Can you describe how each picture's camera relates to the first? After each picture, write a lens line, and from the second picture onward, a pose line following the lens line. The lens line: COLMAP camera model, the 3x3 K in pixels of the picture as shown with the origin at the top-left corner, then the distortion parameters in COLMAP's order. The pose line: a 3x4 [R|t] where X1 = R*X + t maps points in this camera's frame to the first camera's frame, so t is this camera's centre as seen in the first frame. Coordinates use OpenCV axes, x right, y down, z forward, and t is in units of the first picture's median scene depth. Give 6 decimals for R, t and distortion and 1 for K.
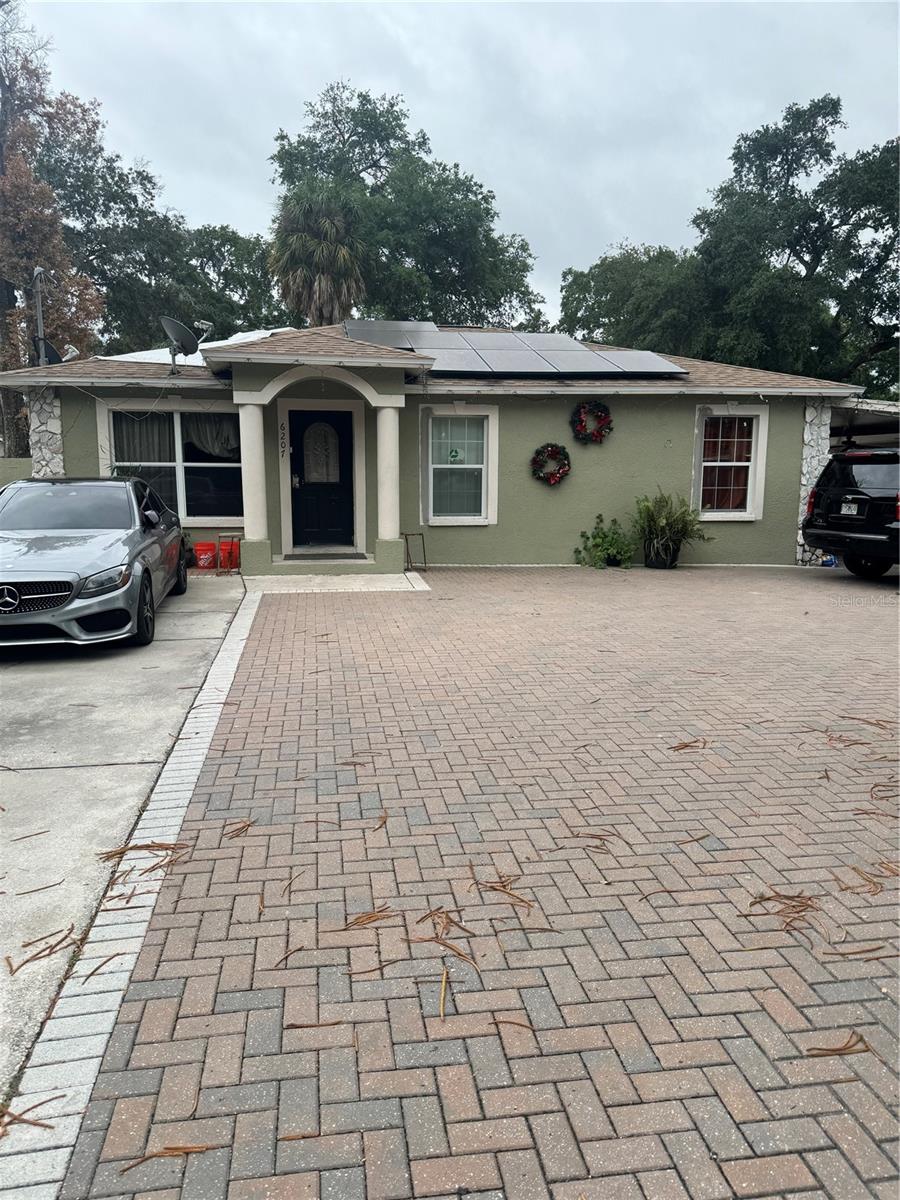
lens RADIAL K [[832.3, 0, 448.8], [0, 832.3, 596.5], [0, 0, 1]] dist [0.062720, -0.090892]
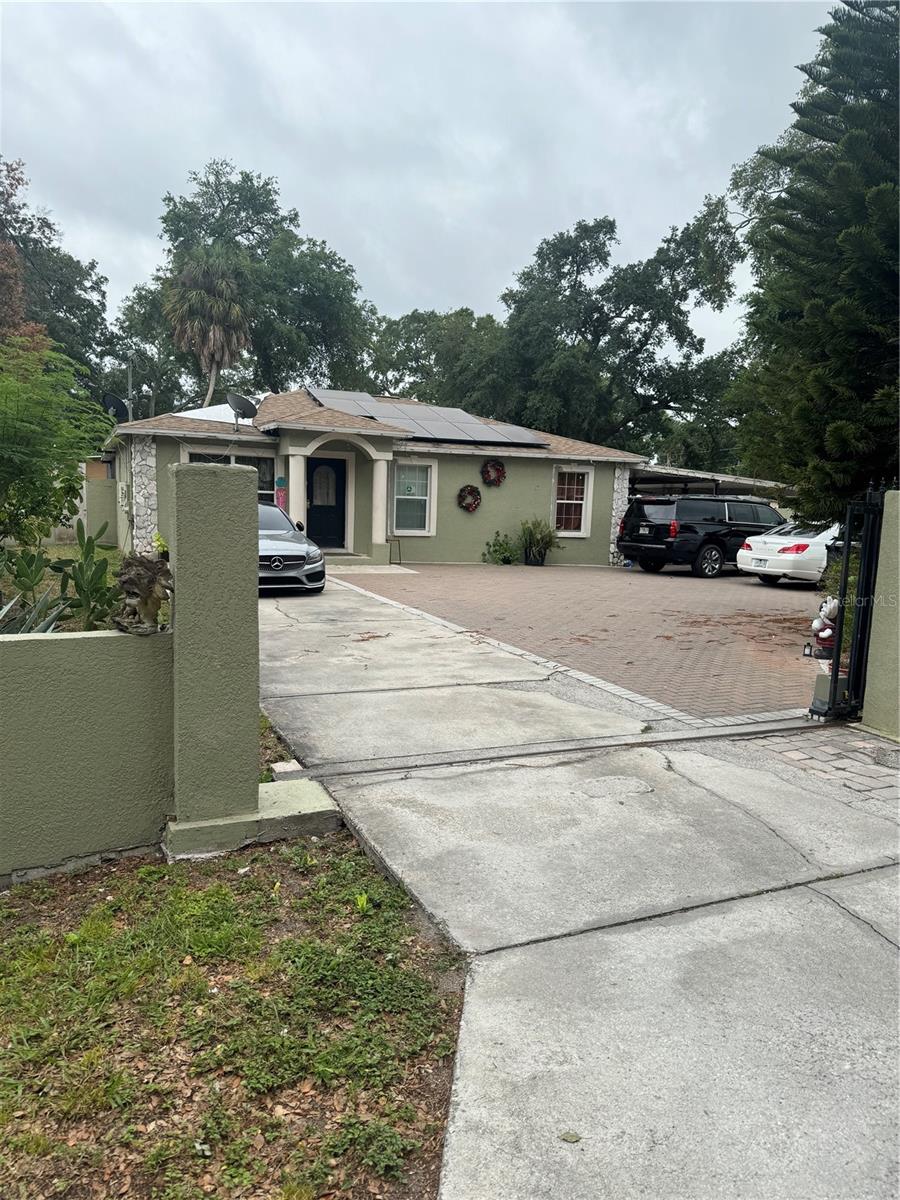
lens RADIAL K [[832.3, 0, 446.6], [0, 832.3, 604.3], [0, 0, 1]] dist [0.062720, -0.090892]
pose [[0.967025, -0.000236, 0.254680, -0.288768], [0.004728, 0.999844, -0.017022, 0.060512], [-0.254636, 0.017665, 0.966876, -0.448585]]
